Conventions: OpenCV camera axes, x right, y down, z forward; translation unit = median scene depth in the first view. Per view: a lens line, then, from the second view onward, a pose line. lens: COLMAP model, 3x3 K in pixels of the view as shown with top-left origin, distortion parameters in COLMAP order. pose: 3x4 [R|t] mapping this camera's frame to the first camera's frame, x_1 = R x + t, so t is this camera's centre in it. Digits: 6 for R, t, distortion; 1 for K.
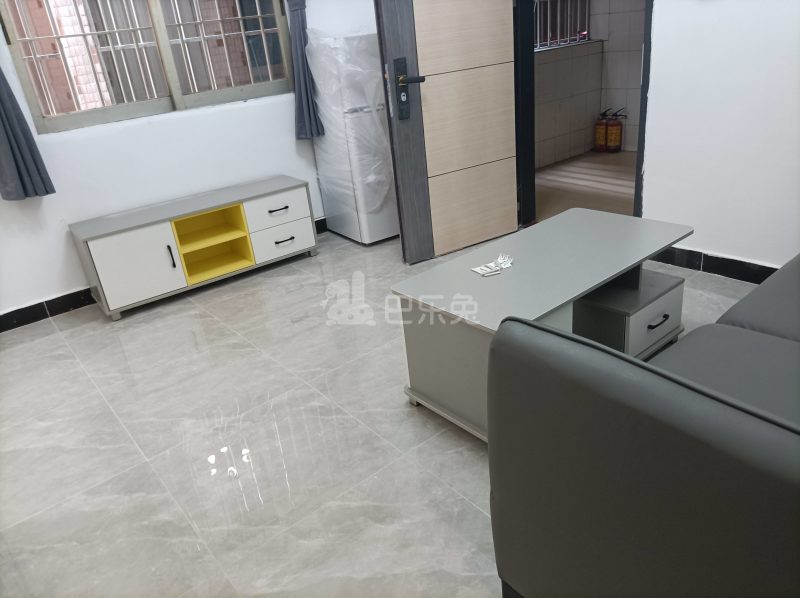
lens RADIAL K [[596.0, 0, 400.7], [0, 596.0, 292.6], [0, 0, 1]] dist [0.102672, -0.163291]
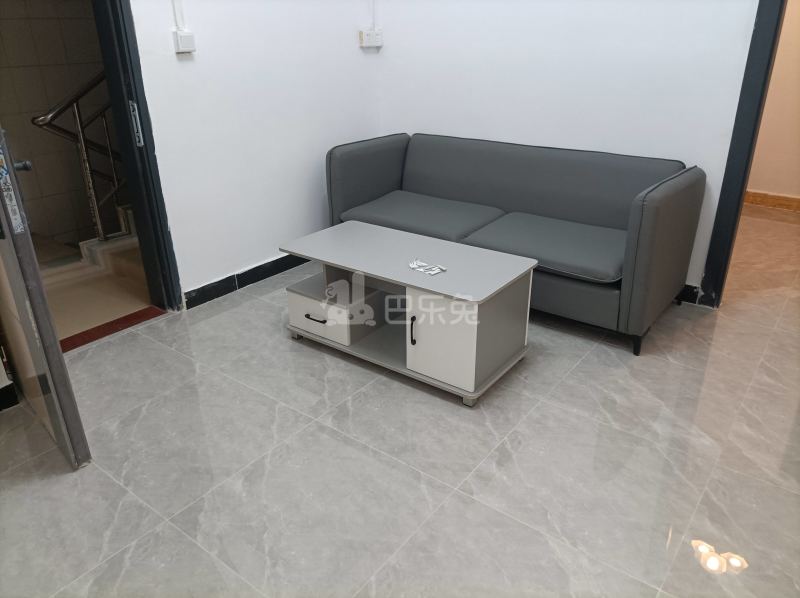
lens RADIAL K [[597.4, 0, 400.0], [0, 597.4, 299.0], [0, 0, 1]] dist [0.035830, -0.050681]
pose [[-0.226020, -0.294467, 0.928549, -1.030846], [0.433653, 0.823136, 0.366595, -0.486851], [-0.872273, 0.485526, -0.058349, 1.263977]]
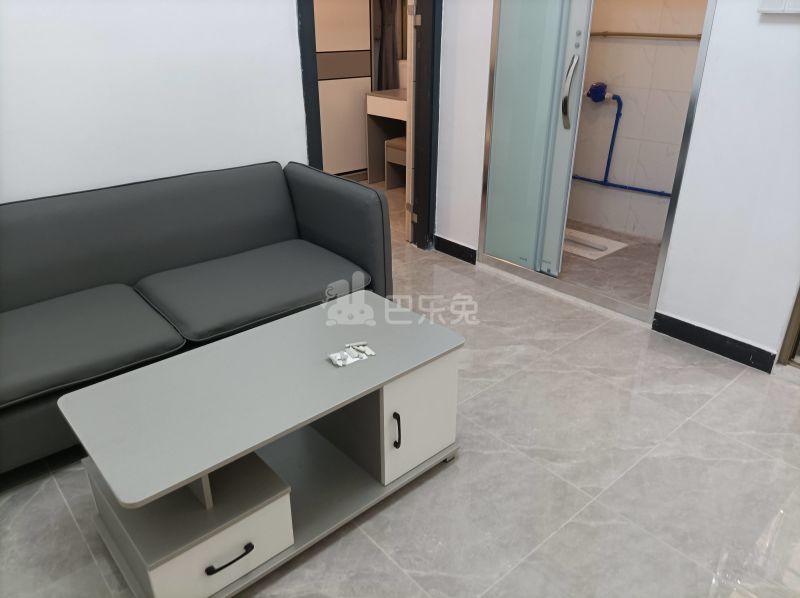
lens RADIAL K [[596.0, 0, 400.7], [0, 596.0, 292.6], [0, 0, 1]] dist [0.102672, -0.163291]
pose [[-0.993826, 0.110350, 0.011559, 0.069861], [0.080819, 0.648595, 0.756831, -0.818516], [0.076019, 0.753092, -0.653509, 1.654310]]
